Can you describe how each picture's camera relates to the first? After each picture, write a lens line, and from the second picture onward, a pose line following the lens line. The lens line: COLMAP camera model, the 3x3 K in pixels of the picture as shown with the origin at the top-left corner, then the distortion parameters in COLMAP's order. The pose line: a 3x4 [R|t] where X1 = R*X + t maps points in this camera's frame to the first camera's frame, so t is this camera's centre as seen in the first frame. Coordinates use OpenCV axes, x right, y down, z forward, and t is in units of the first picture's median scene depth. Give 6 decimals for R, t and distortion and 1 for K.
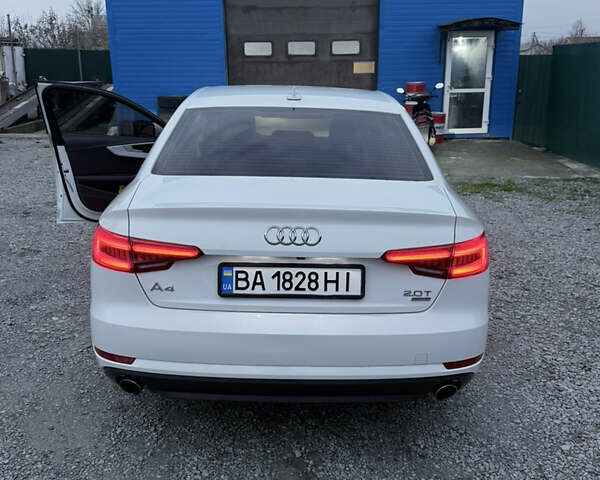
lens RADIAL K [[579.9, 0, 300.0], [0, 579.9, 240.0], [0, 0, 1]] dist [0.136437, -0.236866]
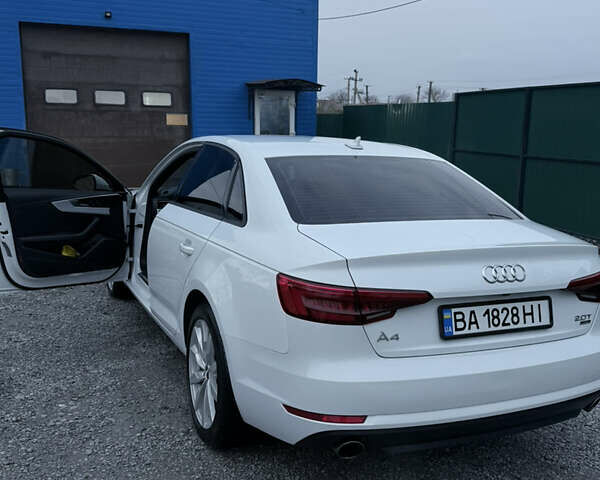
lens RADIAL K [[579.9, 0, 300.0], [0, 579.9, 240.0], [0, 0, 1]] dist [0.136437, -0.236866]
pose [[0.925009, -0.053687, 0.376134, -0.732992], [0.085455, 0.994000, -0.068278, -0.025658], [-0.370211, 0.095301, 0.924046, 0.140787]]
